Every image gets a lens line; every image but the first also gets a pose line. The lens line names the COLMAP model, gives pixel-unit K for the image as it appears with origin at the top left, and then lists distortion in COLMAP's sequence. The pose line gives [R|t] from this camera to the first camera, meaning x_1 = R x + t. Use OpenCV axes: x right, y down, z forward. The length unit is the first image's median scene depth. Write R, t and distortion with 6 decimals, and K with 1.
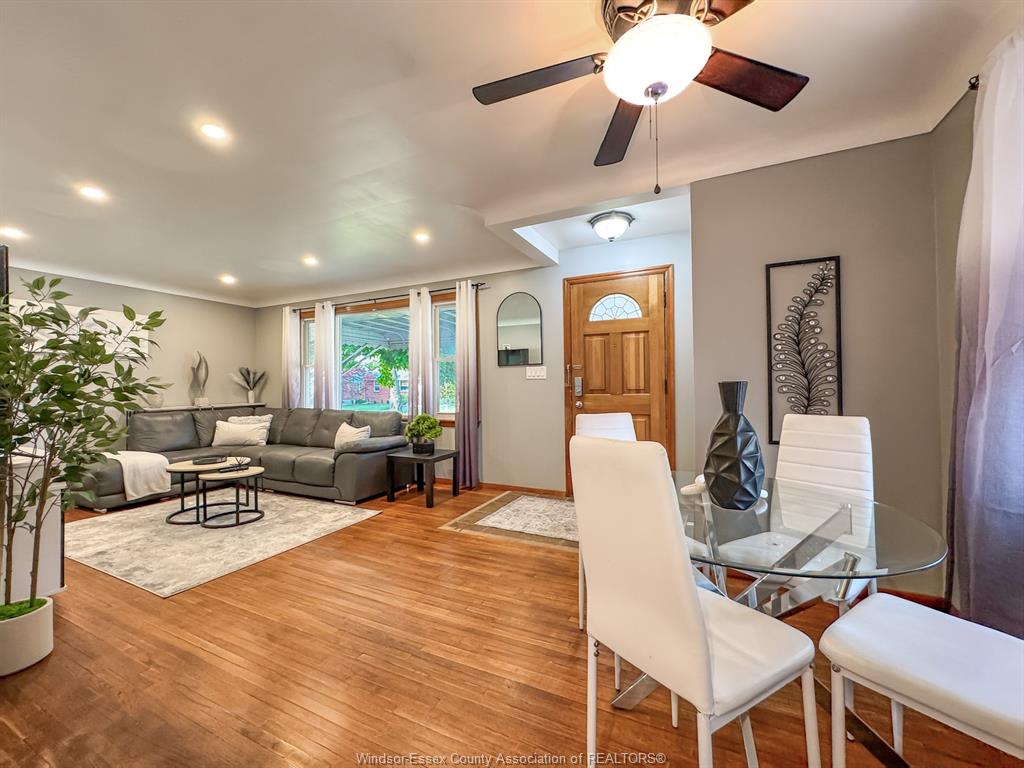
lens RADIAL K [[412.9, 0, 512.0], [0, 412.9, 384.0], [0, 0, 1]] dist [-0.003166, 0.000537]
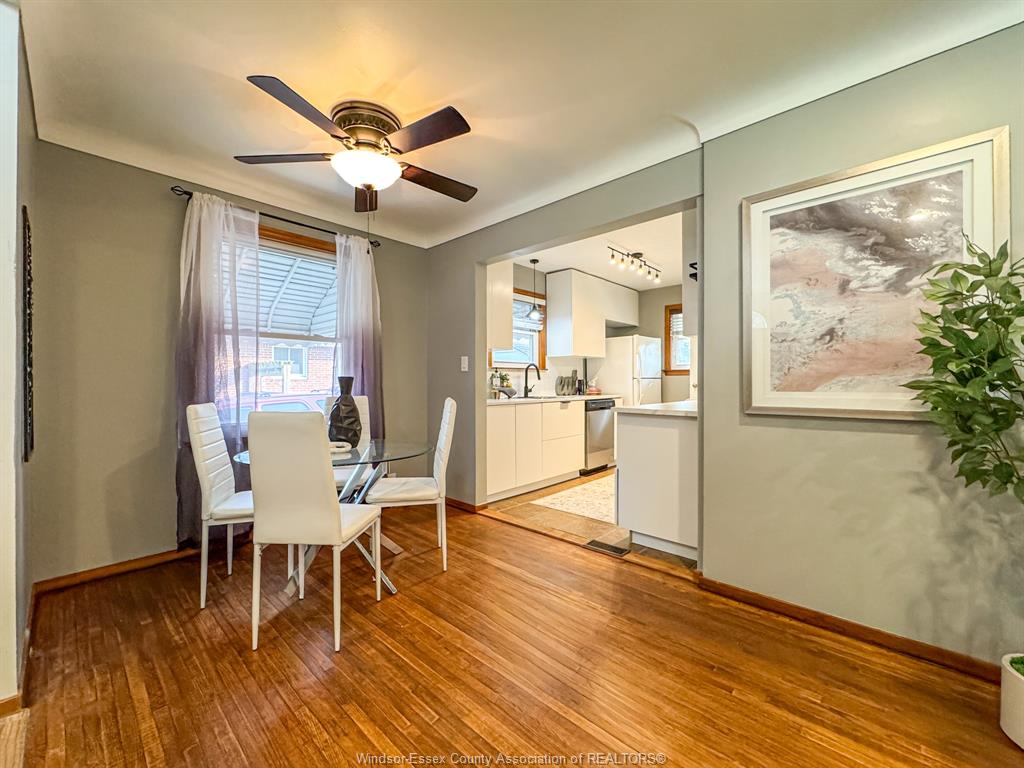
lens RADIAL K [[412.9, 0, 512.0], [0, 412.9, 384.0], [0, 0, 1]] dist [-0.003166, 0.000537]
pose [[-0.957005, 0.014503, 0.289708, -0.222783], [0.013978, 0.999895, -0.003880, 0.015055], [-0.289734, 0.000336, -0.957107, 0.850624]]
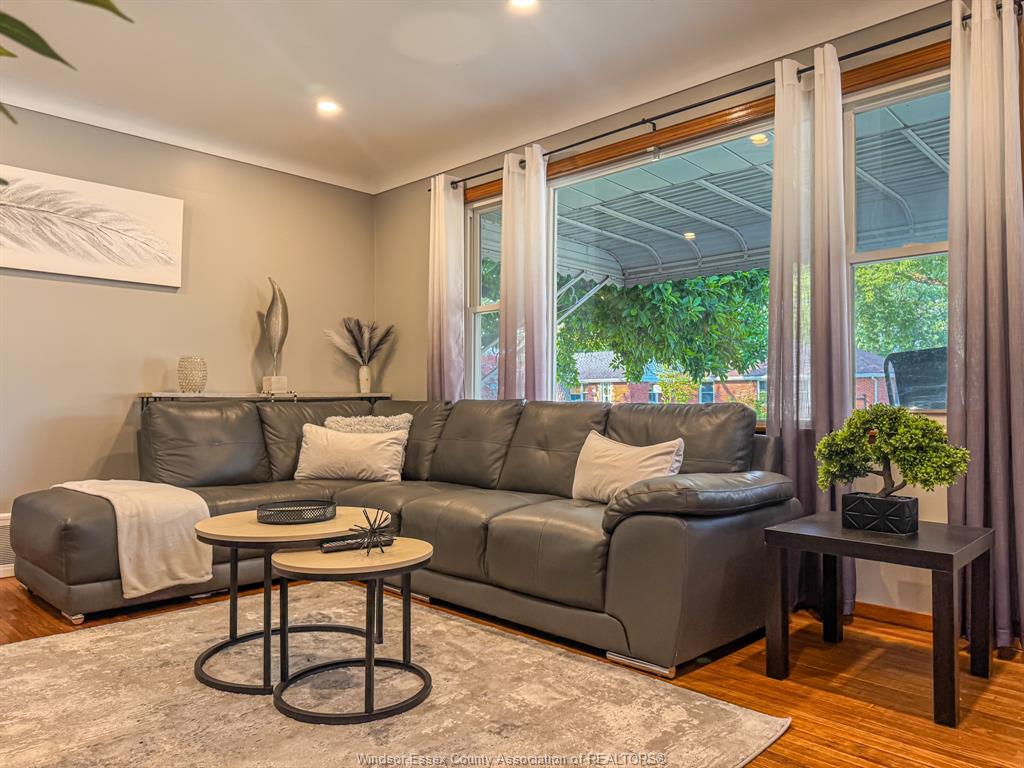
lens RADIAL K [[722.5, 0, 516.3], [0, 722.5, 384.1], [0, 0, 1]] dist [0.091311, -0.120799]
pose [[0.949443, 0.004827, -0.313903, -0.318596], [-0.009245, 0.999878, -0.012587, 0.070487], [0.313804, 0.014852, 0.949372, 0.409101]]
